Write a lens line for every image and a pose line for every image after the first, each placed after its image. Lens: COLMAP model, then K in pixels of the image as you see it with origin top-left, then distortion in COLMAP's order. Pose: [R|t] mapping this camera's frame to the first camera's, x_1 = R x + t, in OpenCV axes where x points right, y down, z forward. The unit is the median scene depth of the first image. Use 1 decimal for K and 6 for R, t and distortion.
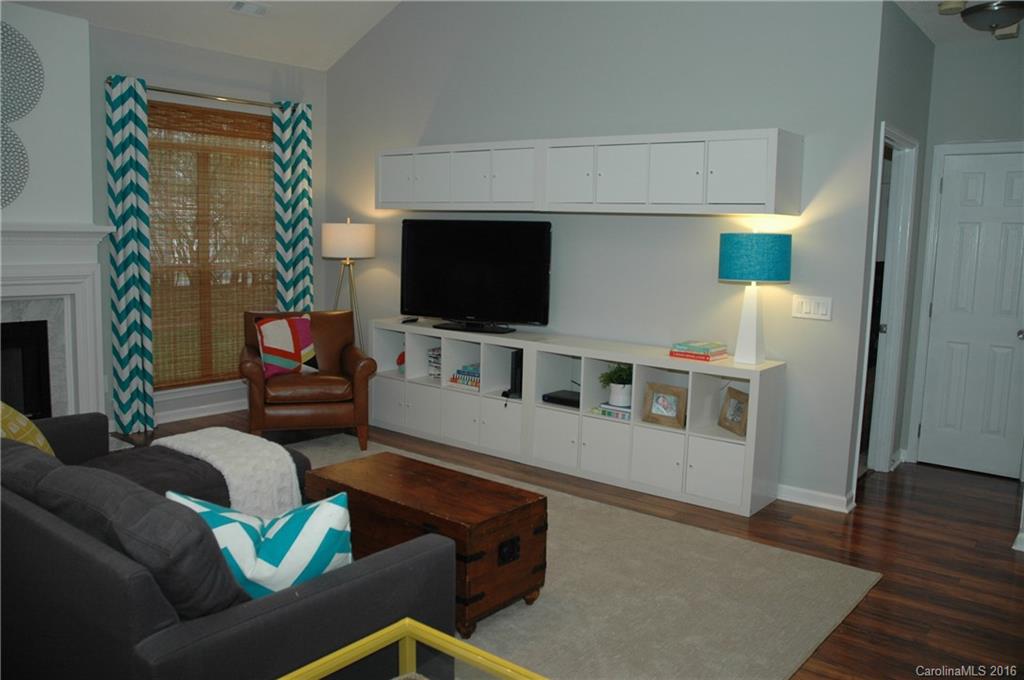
lens RADIAL K [[823.6, 0, 511.4], [0, 823.6, 338.0], [0, 0, 1]] dist [-0.080622, -0.006632]
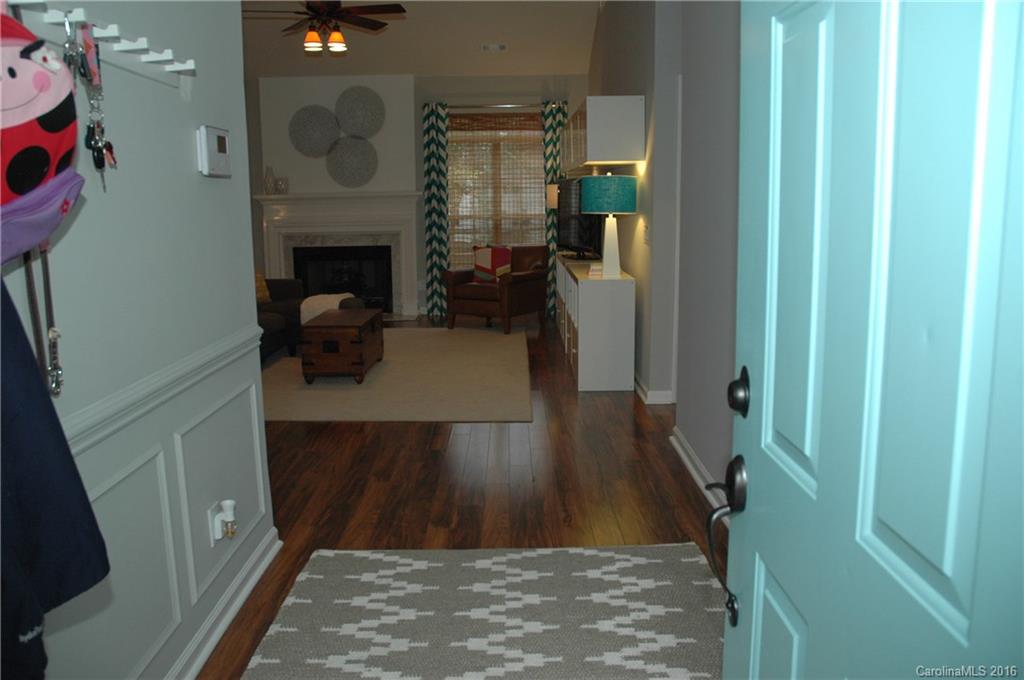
lens RADIAL K [[823.6, 0, 513.5], [0, 823.6, 341.1], [0, 0, 1]] dist [-0.080622, -0.006632]
pose [[0.633423, 0.098613, -0.767496, 0.988148], [-0.070295, 0.995078, 0.069839, 0.041719], [0.770606, 0.009713, 0.637238, 0.035473]]
